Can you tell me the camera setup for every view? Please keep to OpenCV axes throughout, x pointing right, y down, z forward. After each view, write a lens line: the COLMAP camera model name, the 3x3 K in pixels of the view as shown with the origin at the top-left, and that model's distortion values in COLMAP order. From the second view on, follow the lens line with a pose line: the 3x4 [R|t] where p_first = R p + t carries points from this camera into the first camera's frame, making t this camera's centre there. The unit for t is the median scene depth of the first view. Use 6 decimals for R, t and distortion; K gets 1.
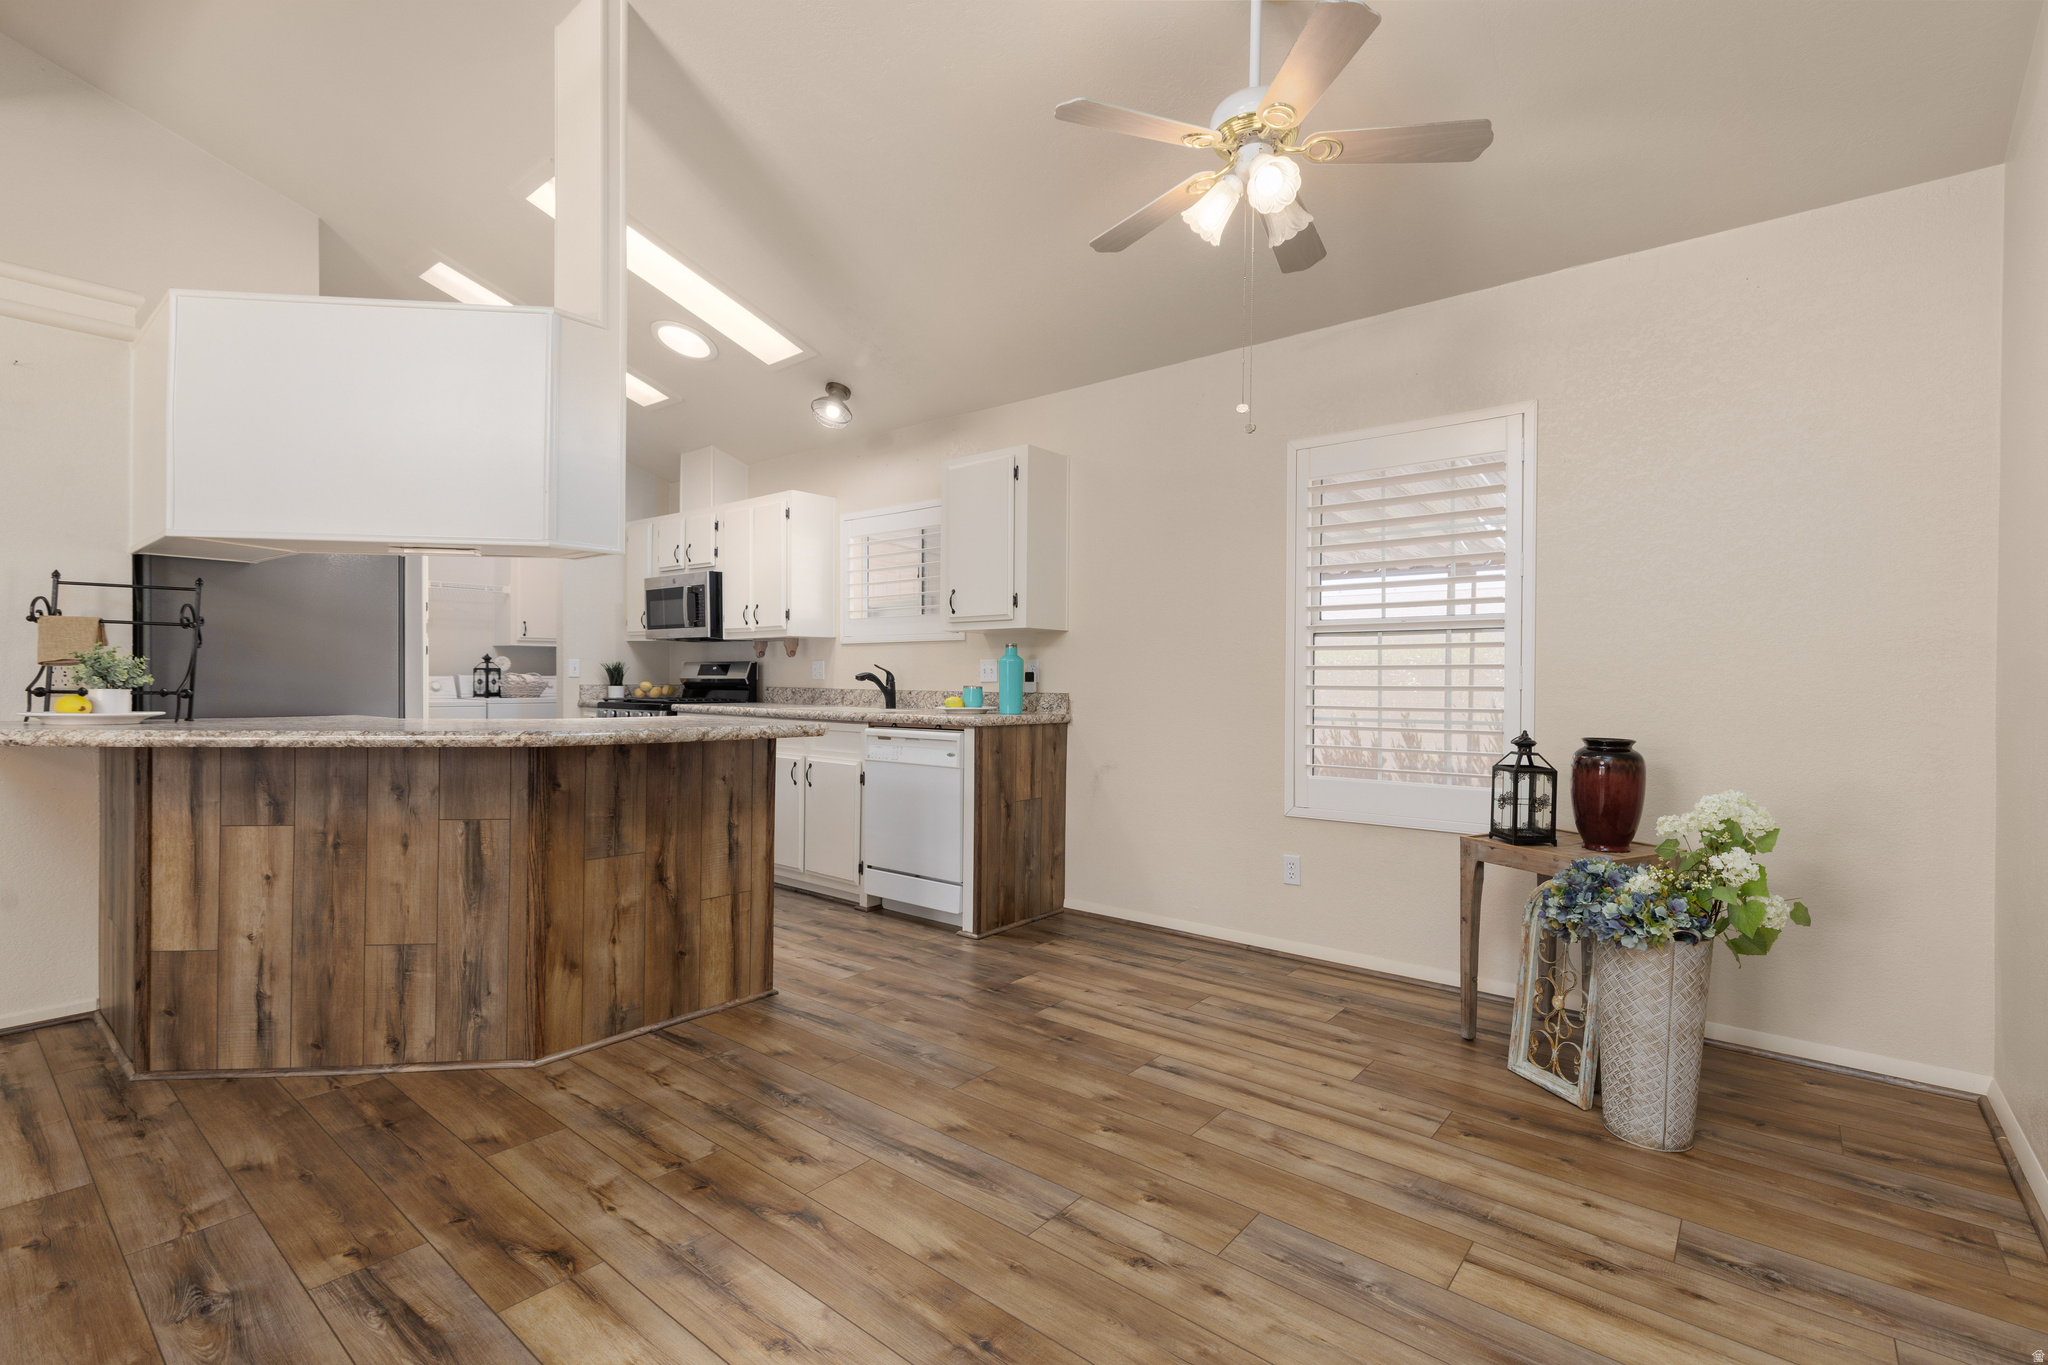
lens RADIAL K [[918.3, 0, 1032.8], [0, 918.3, 684.3], [0, 0, 1]] dist [0.006307, -0.000311]
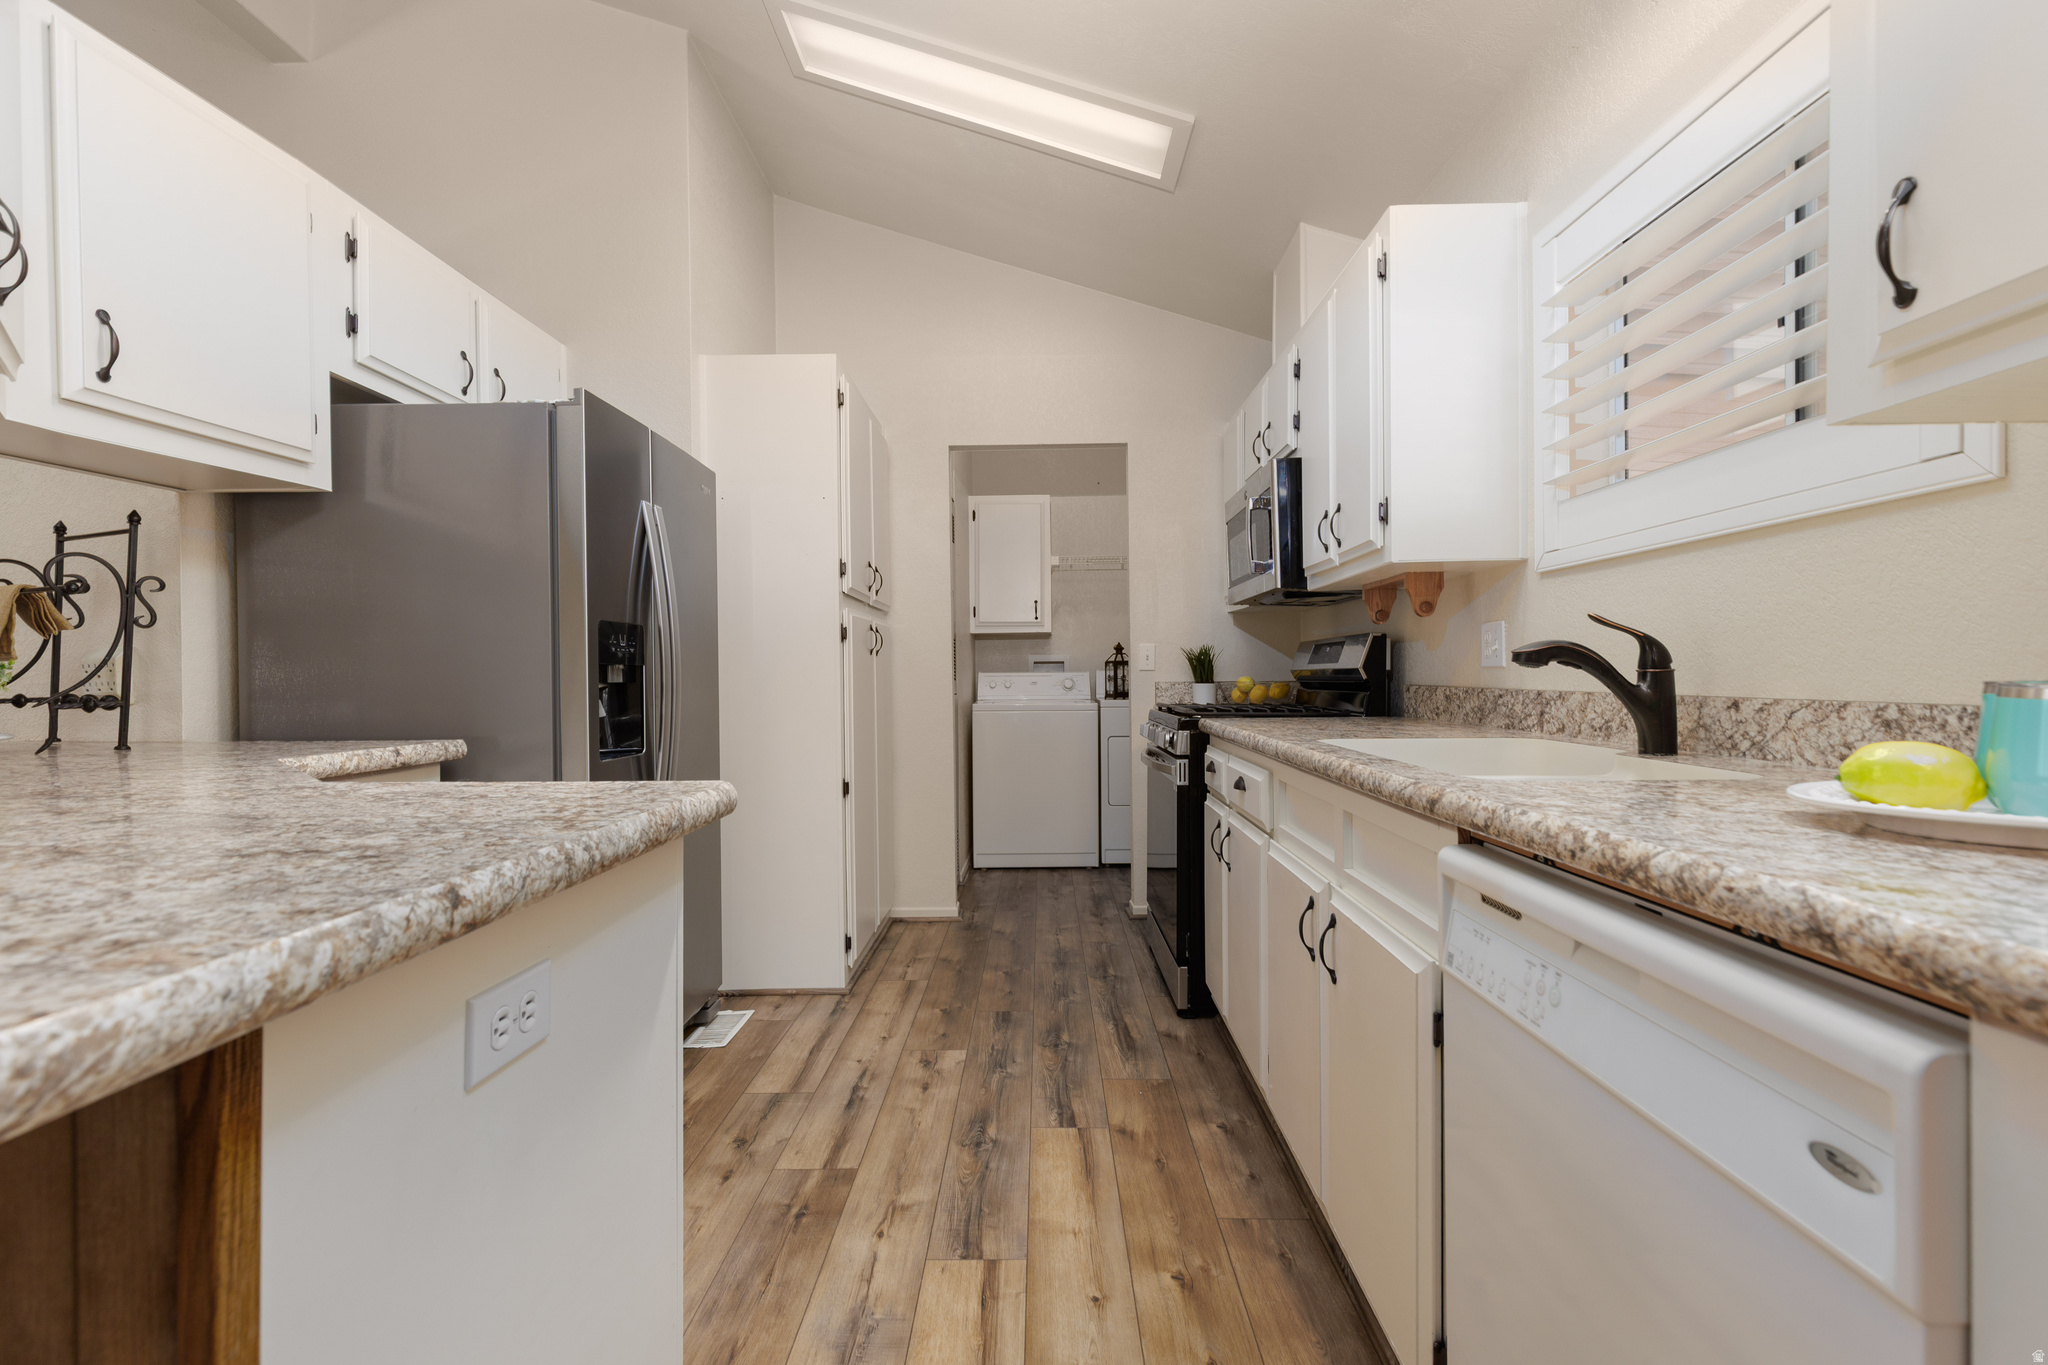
lens RADIAL K [[918.3, 0, 1032.8], [0, 918.3, 684.3], [0, 0, 1]] dist [0.006307, -0.000311]
pose [[0.625772, -0.002822, -0.780001, -0.074350], [0.007051, 0.999973, 0.002038, 0.000437], [0.779975, -0.006775, 0.625775, 1.092188]]
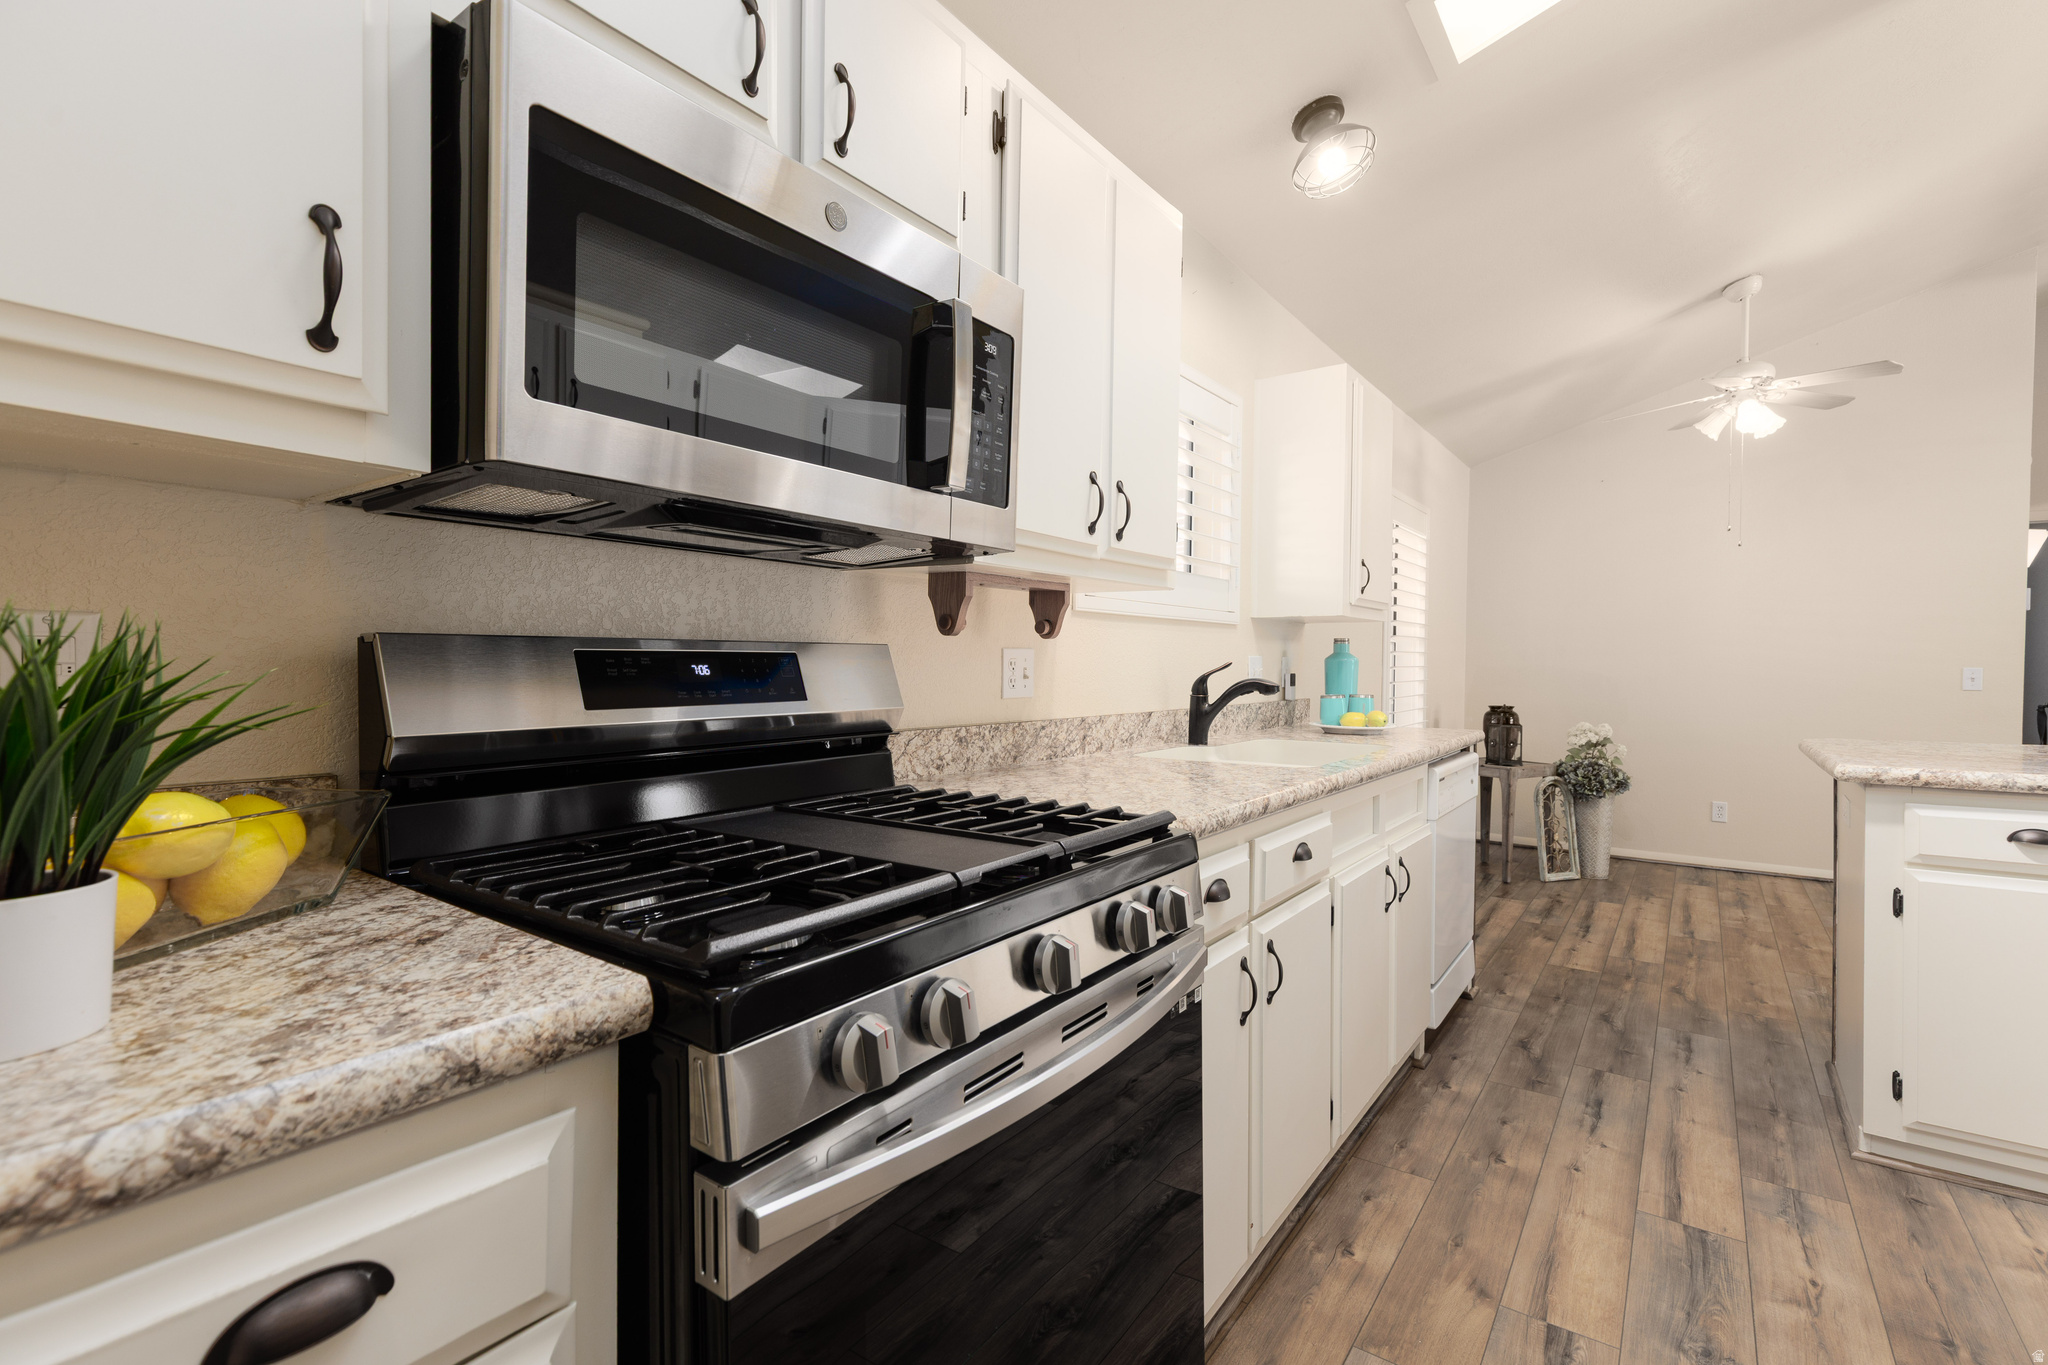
lens RADIAL K [[918.3, 0, 1032.8], [0, 918.3, 684.3], [0, 0, 1]] dist [0.006307, -0.000311]
pose [[-0.061876, -0.029999, 0.997633, -1.153758], [0.000657, 0.999547, 0.030097, -0.041935], [-0.998084, 0.002518, -0.061828, 1.922874]]
